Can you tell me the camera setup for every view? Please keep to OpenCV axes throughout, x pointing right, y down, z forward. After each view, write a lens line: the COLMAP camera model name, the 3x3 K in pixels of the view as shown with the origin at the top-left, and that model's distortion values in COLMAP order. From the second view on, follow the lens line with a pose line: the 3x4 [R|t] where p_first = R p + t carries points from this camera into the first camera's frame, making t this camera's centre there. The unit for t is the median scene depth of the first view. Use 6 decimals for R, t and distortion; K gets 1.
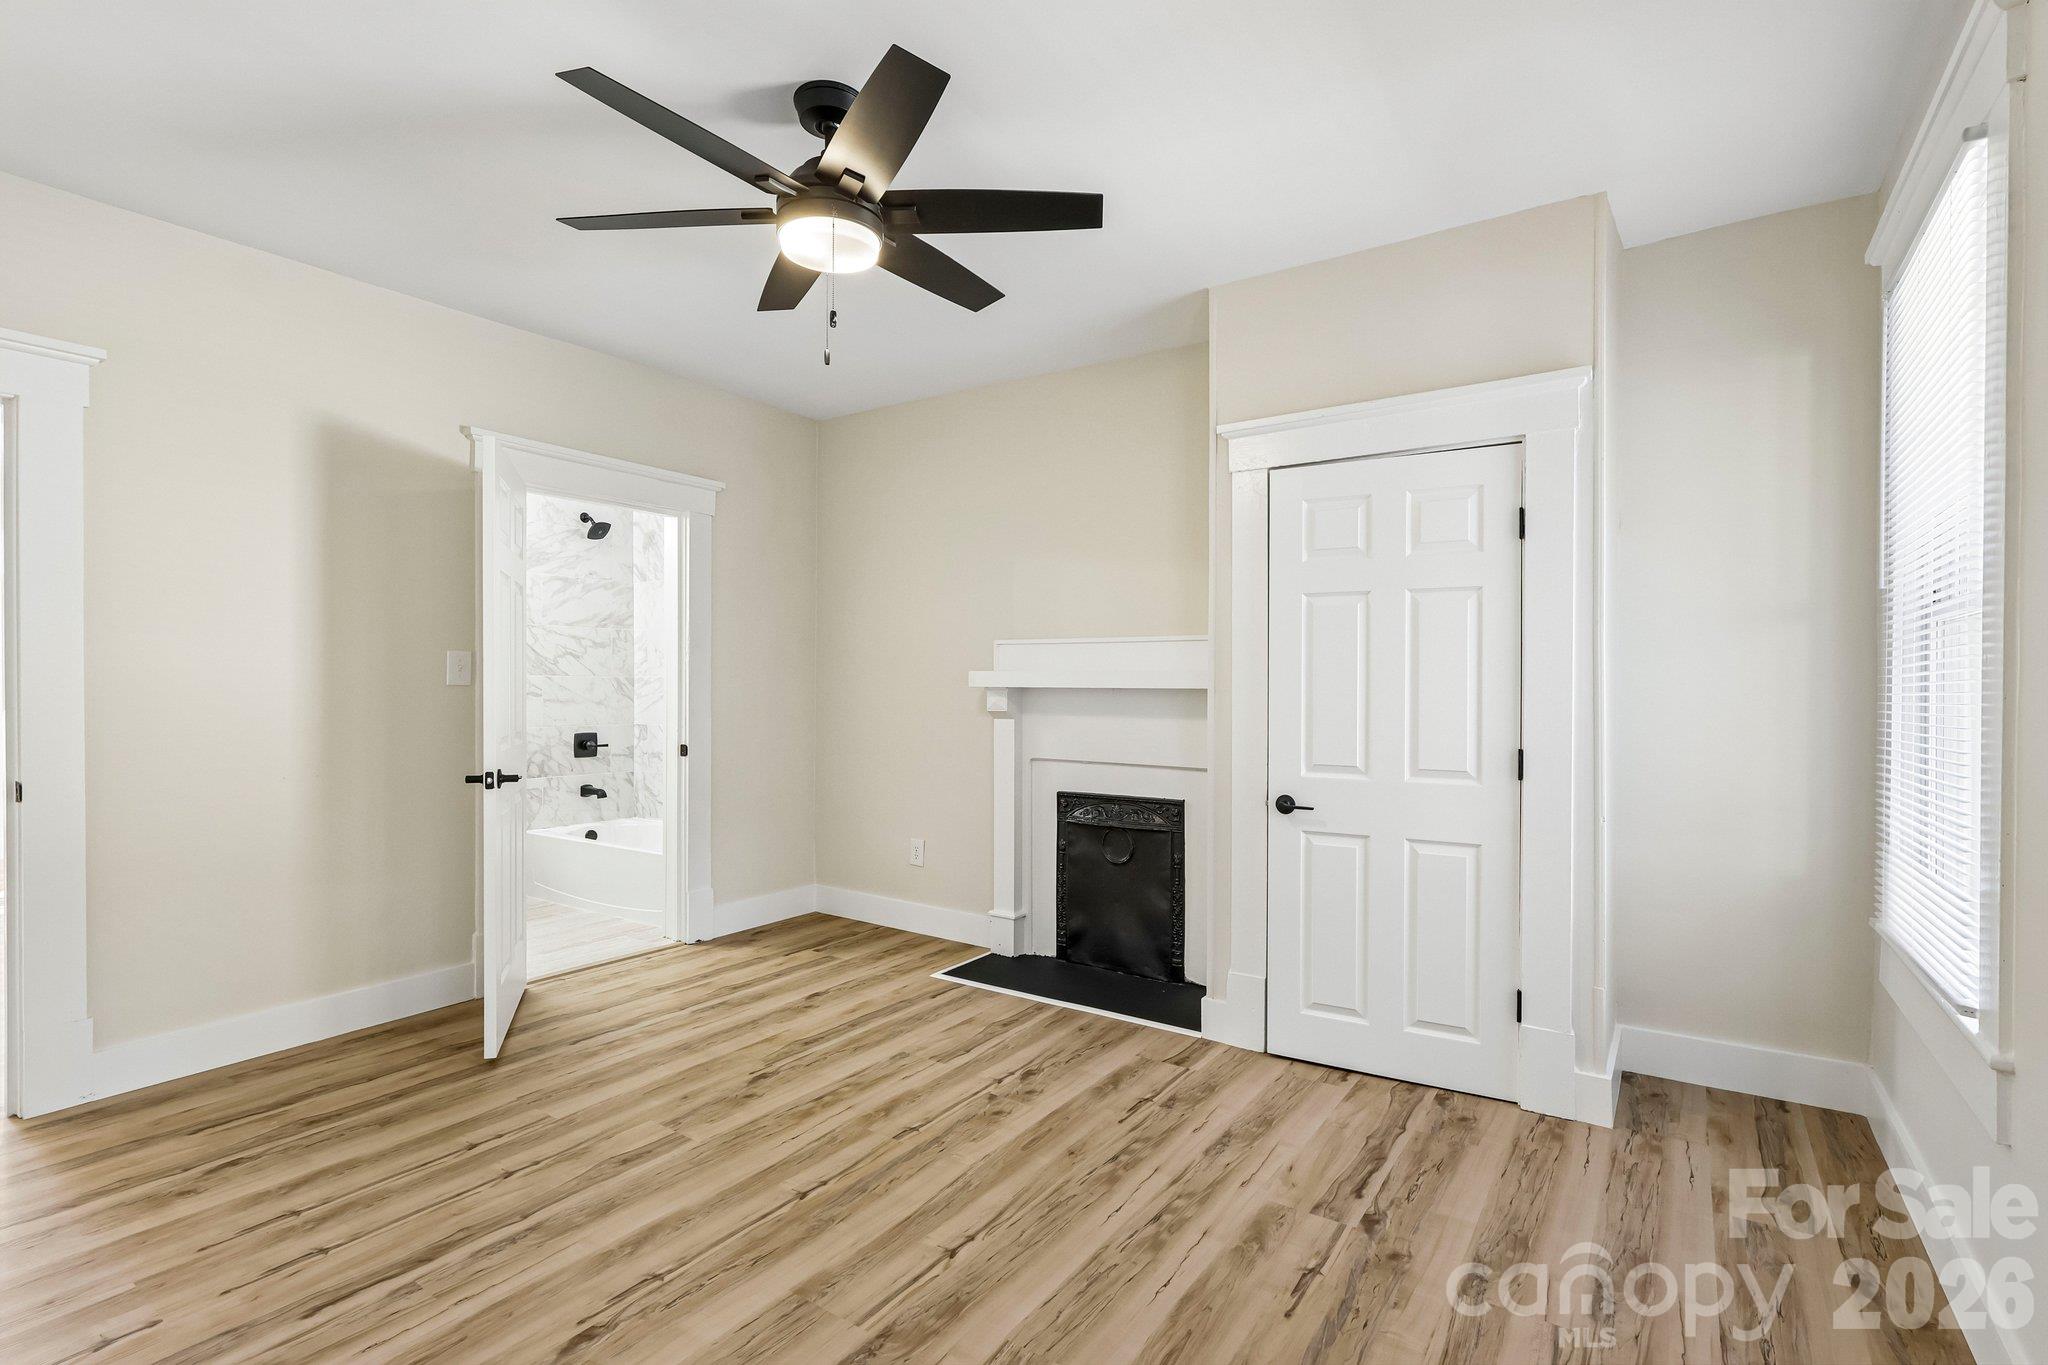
lens RADIAL K [[961.1, 0, 1024.0], [0, 961.1, 682.5], [0, 0, 1]] dist [0.001434, 0.000855]
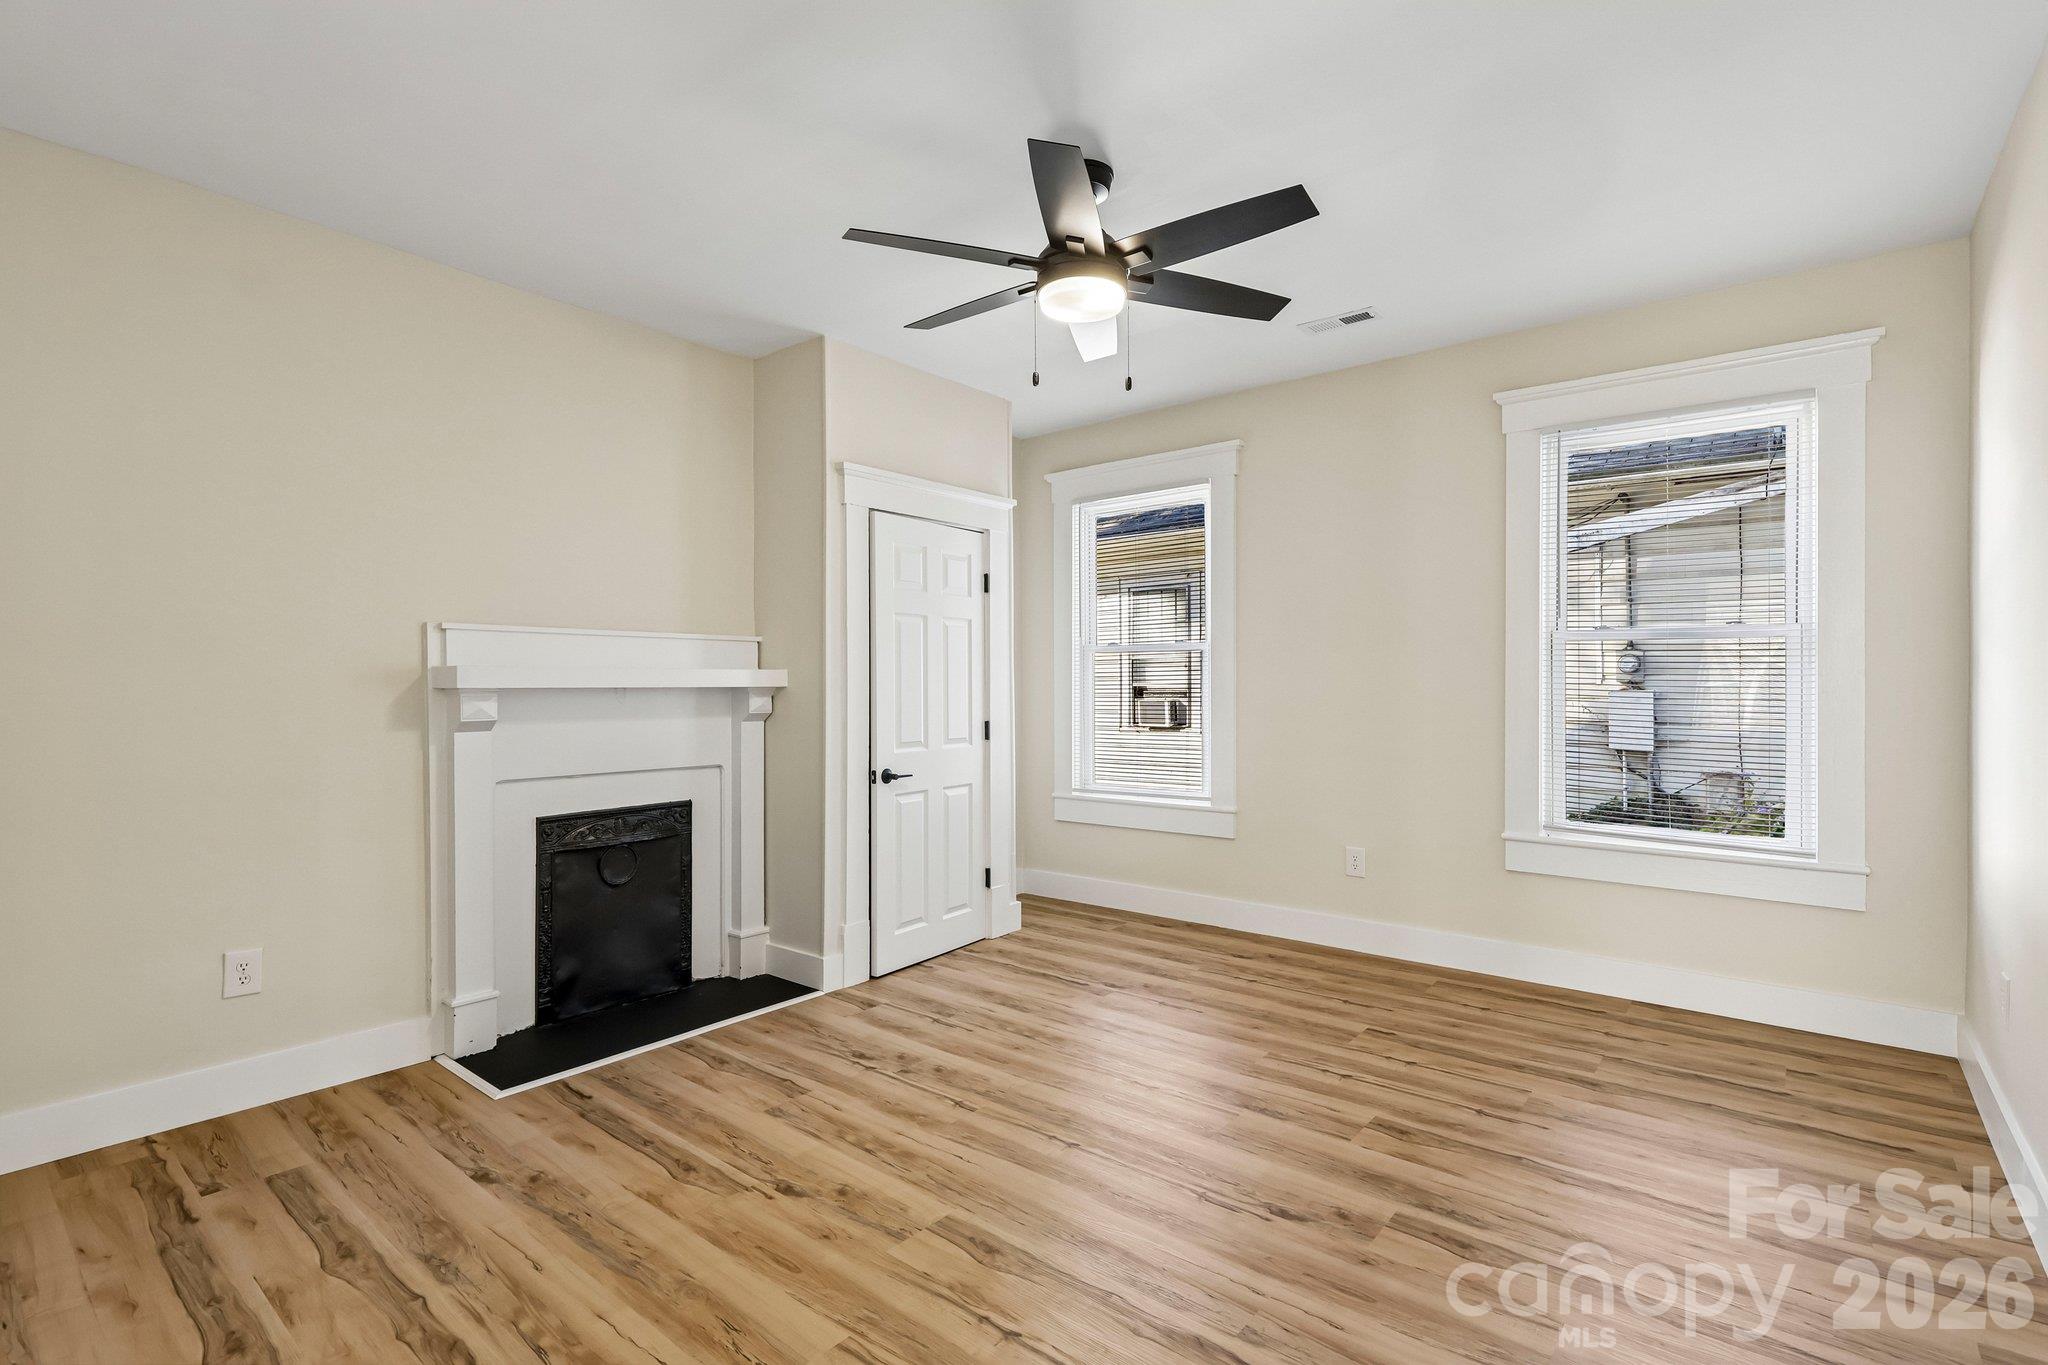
lens RADIAL K [[961.1, 0, 1024.0], [0, 961.1, 682.5], [0, 0, 1]] dist [0.001434, 0.000855]
pose [[0.092588, -0.012541, 0.995626, -0.973087], [0.001670, 0.999921, 0.012440, -0.013980], [-0.995703, 0.000510, 0.092602, 0.690360]]
